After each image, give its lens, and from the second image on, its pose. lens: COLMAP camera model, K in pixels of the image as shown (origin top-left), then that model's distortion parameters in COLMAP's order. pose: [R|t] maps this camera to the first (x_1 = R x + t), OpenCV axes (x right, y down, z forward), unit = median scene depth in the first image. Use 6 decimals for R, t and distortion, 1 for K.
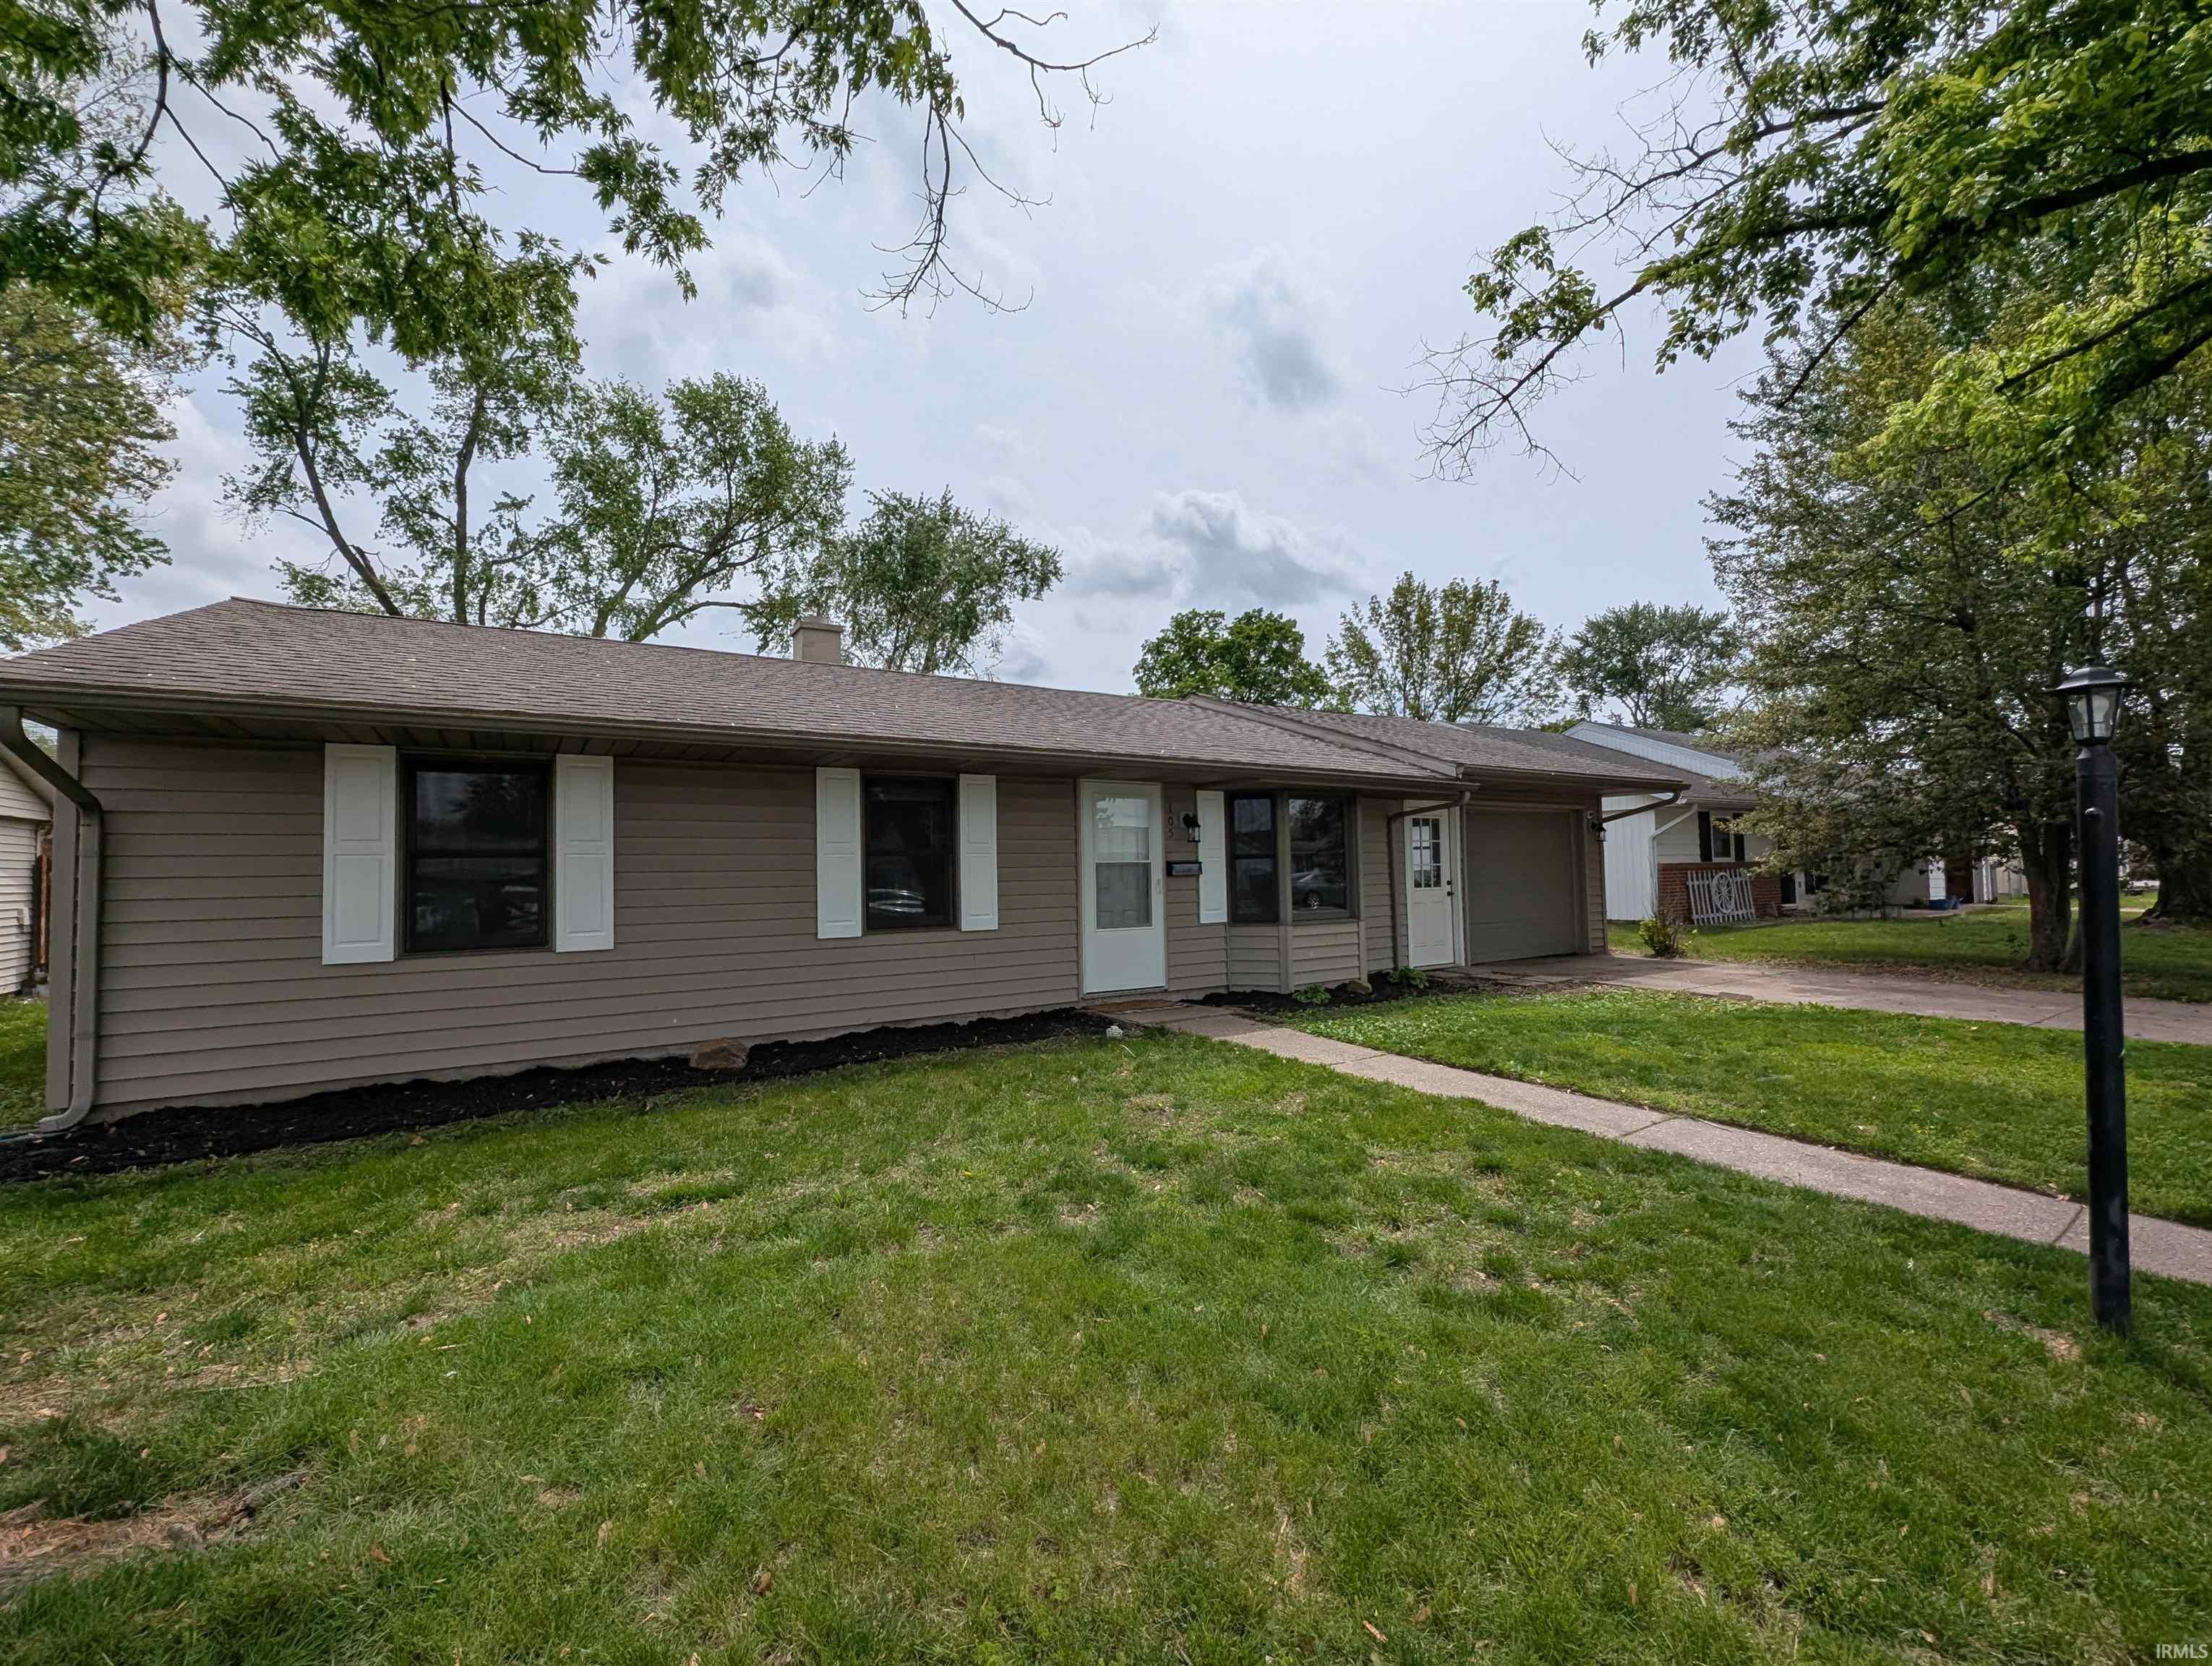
lens RADIAL K [[911.0, 0, 1109.6], [0, 911.0, 836.5], [0, 0, 1]] dist [-0.001084, 0.000531]
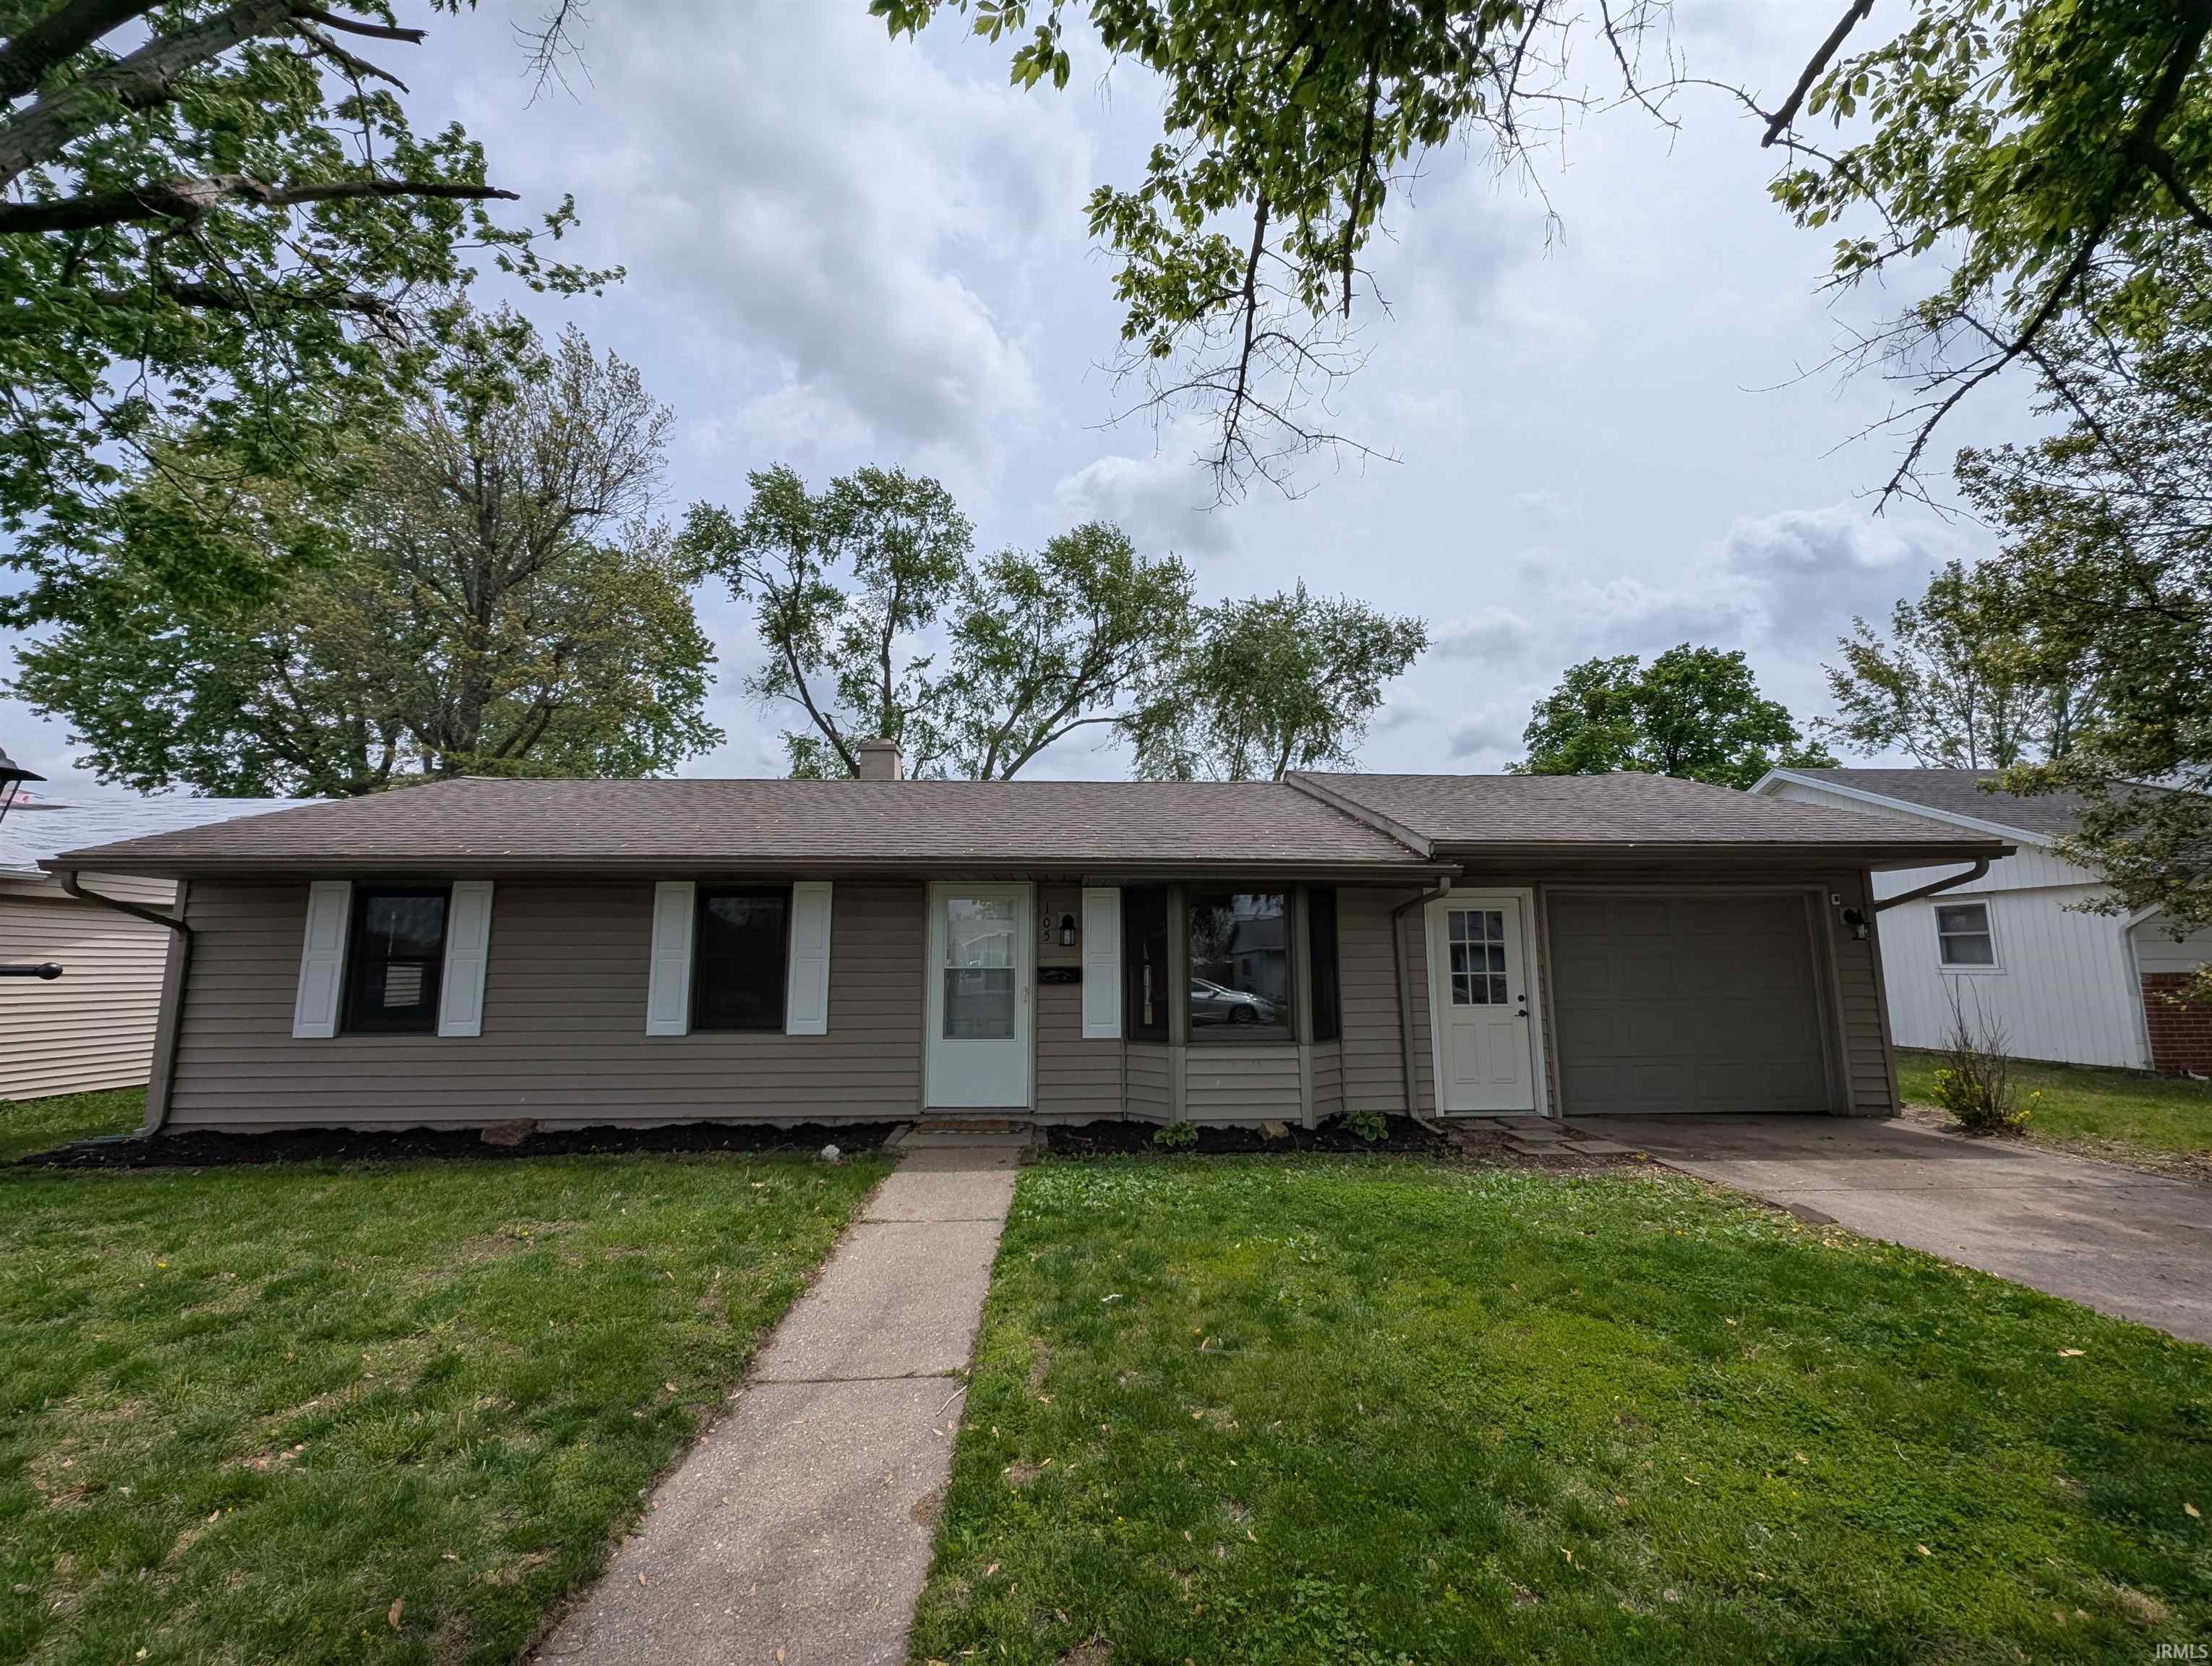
lens RADIAL K [[908.3, 0, 1117.5], [0, 908.3, 848.6], [0, 0, 1]] dist [0.000428, 0.000391]
pose [[0.863622, -0.050362, -0.501619, 0.204823], [0.009086, 0.996391, -0.084393, -0.004927], [0.504059, 0.068326, 0.860963, 0.084421]]
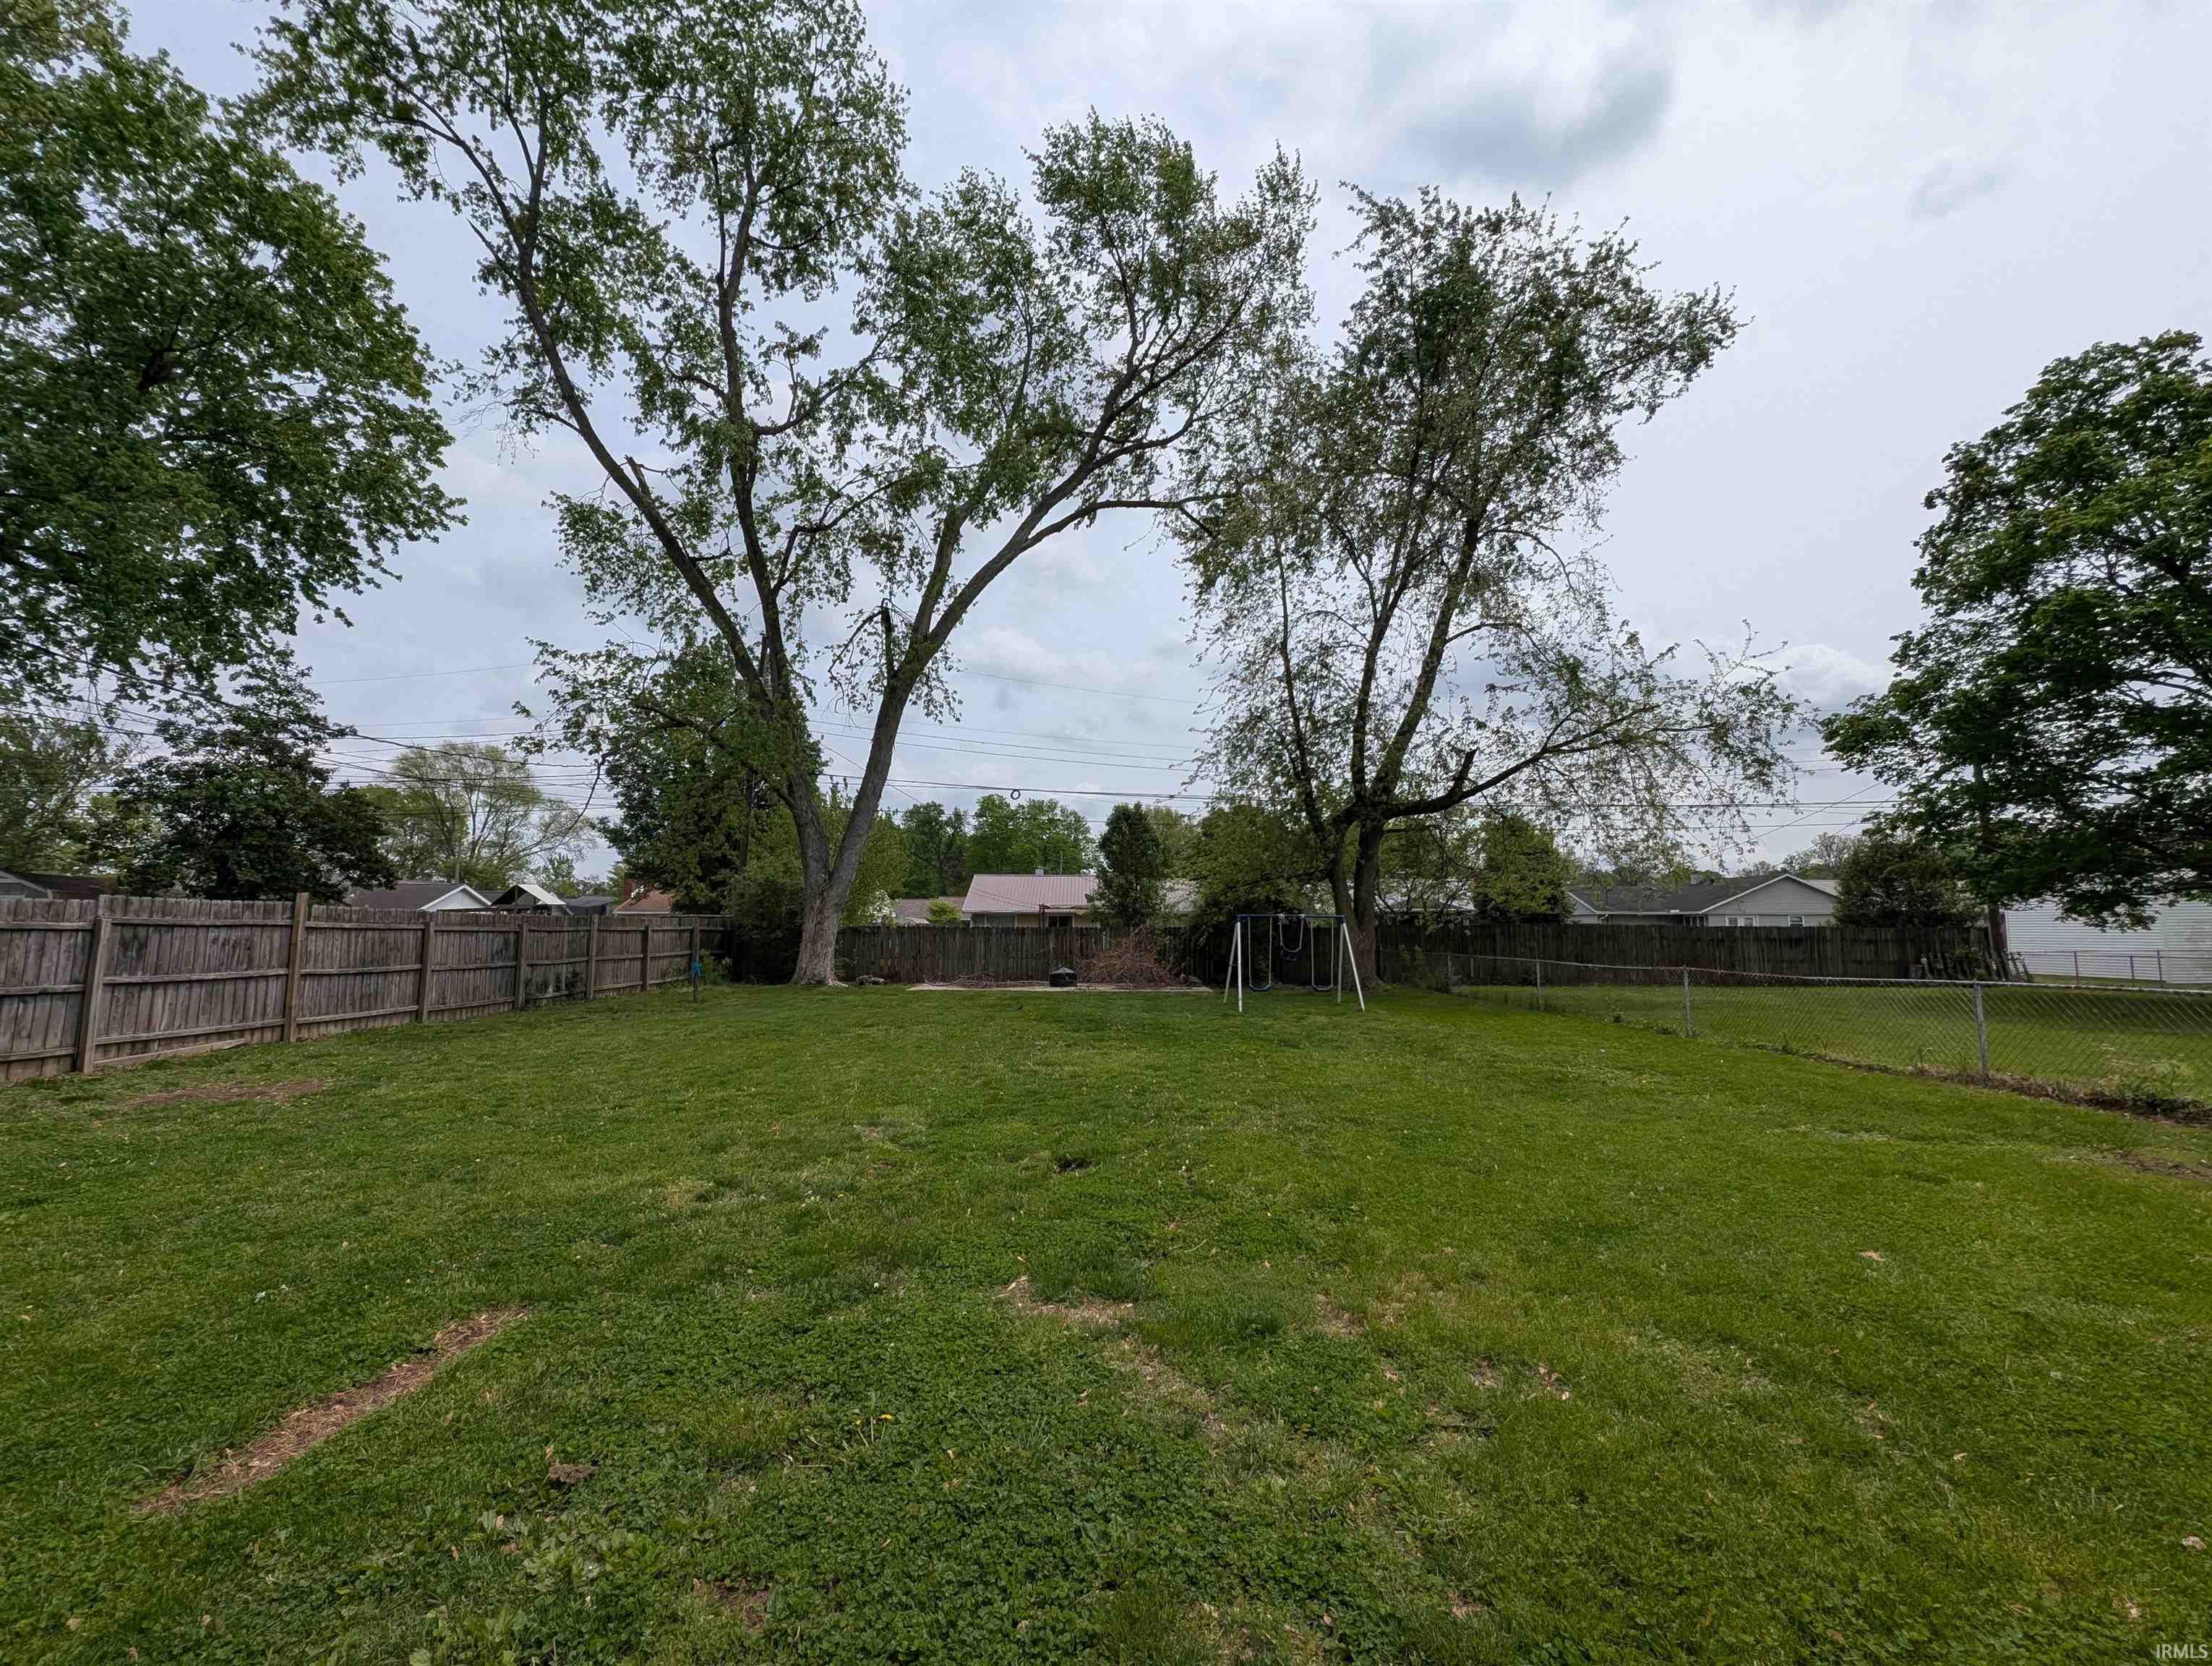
lens RADIAL K [[911.0, 0, 1109.6], [0, 911.0, 836.5], [0, 0, 1]] dist [-0.001084, 0.000531]
pose [[0.849030, -0.037330, -0.527024, -0.142496], [0.006240, 0.998140, -0.060649, 0.024442], [0.528308, 0.048204, 0.847683, 0.619808]]
